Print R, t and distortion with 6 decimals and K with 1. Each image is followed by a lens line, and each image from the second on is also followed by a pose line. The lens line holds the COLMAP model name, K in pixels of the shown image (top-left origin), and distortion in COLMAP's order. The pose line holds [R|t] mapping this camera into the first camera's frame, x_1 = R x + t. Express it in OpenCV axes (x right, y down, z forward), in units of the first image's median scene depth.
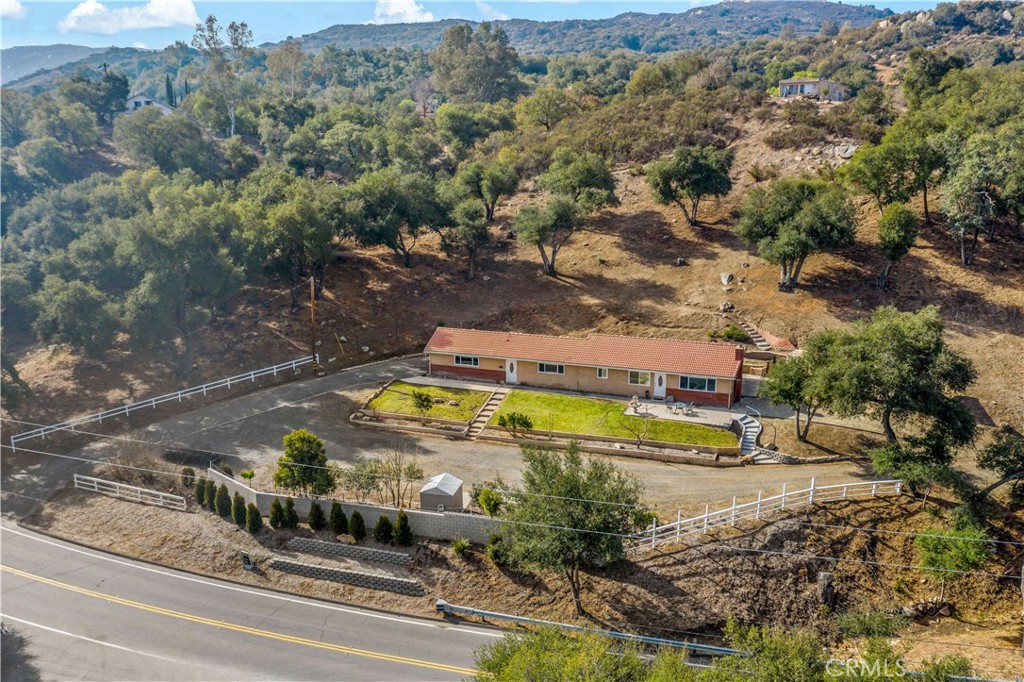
lens RADIAL K [[807.1, 0, 512.0], [0, 807.1, 341.0], [0, 0, 1]] dist [-0.004819, 0.000443]
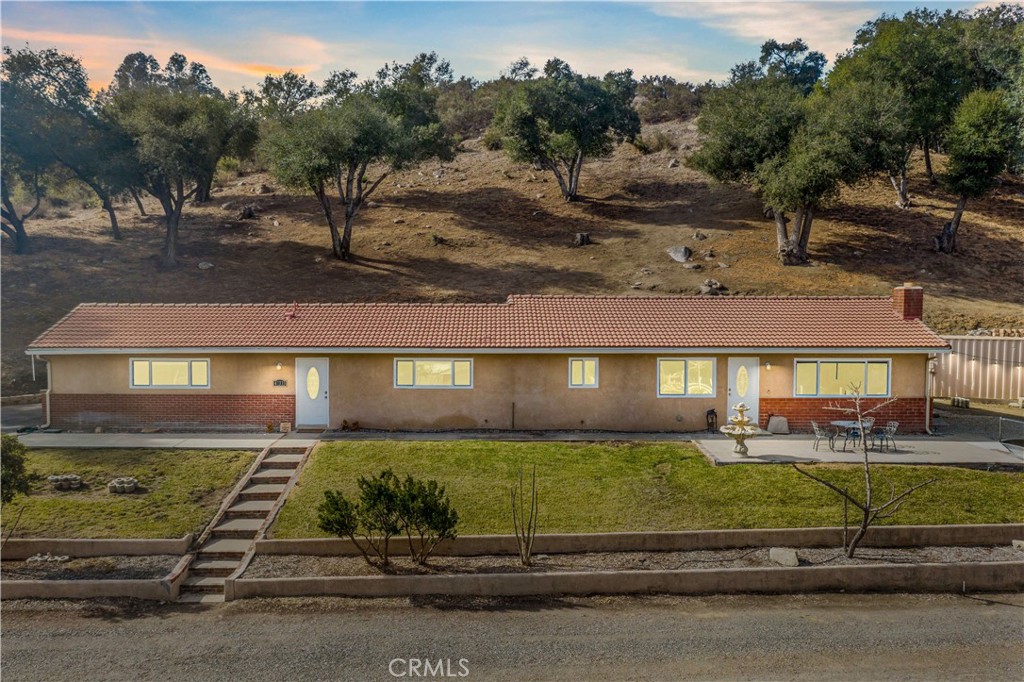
lens RADIAL K [[807.1, 0, 512.0], [0, 807.1, 341.0], [0, 0, 1]] dist [-0.004819, 0.000443]
pose [[0.931108, -0.004342, 0.364718, -0.041219], [0.077334, 0.979545, -0.185771, 0.075691], [-0.356451, 0.201178, 0.912398, 0.572213]]
